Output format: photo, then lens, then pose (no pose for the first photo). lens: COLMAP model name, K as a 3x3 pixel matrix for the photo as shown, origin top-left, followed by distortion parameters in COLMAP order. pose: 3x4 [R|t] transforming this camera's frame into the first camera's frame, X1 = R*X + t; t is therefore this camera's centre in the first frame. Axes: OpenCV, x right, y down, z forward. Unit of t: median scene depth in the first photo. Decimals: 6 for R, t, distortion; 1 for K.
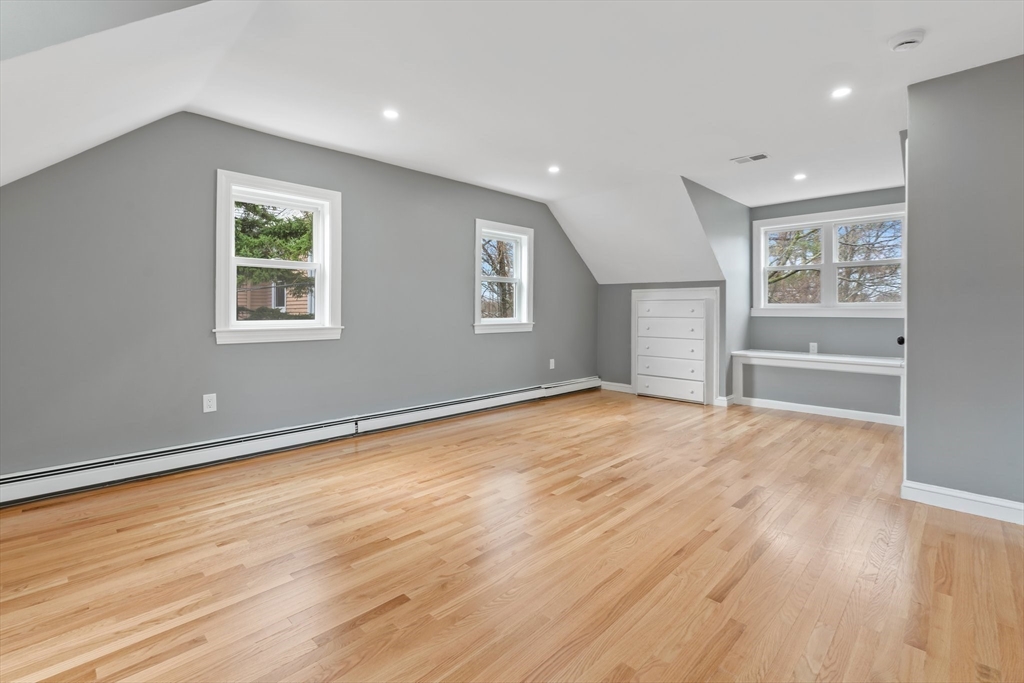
lens RADIAL K [[467.3, 0, 525.1], [0, 467.3, 312.9], [0, 0, 1]] dist [-0.001606, 0.000162]
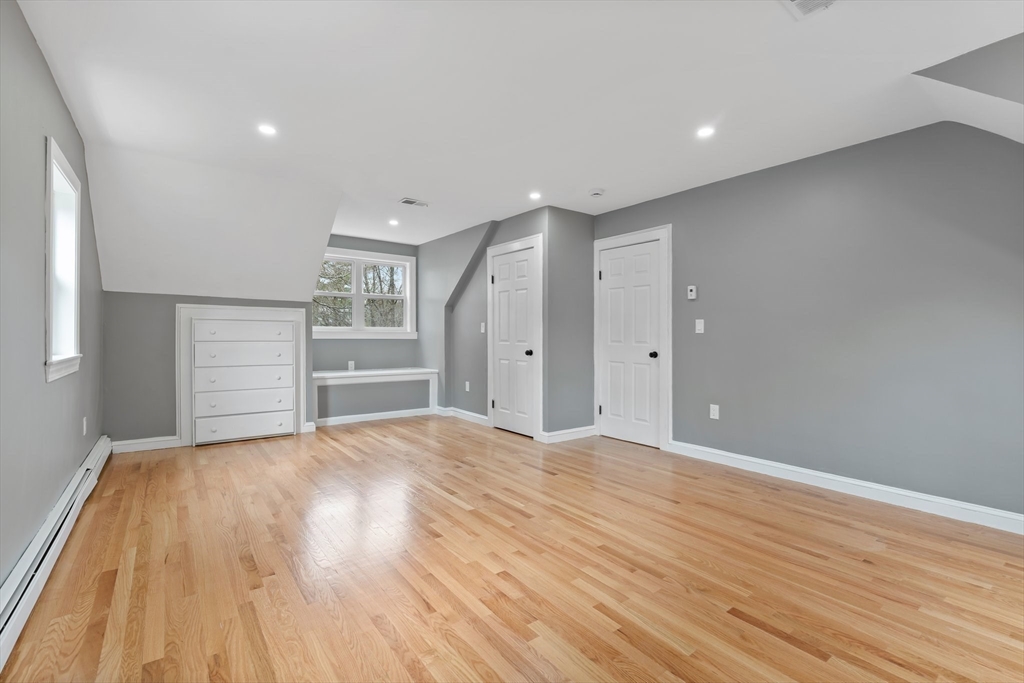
lens RADIAL K [[450.5, 0, 515.8], [0, 450.5, 336.8], [0, 0, 1]] dist [-0.002649, -0.000272]
pose [[0.158915, -0.004645, 0.987281, -0.753015], [-0.003009, 0.999982, 0.005189, -0.007089], [-0.987288, -0.003795, 0.158898, 0.746214]]
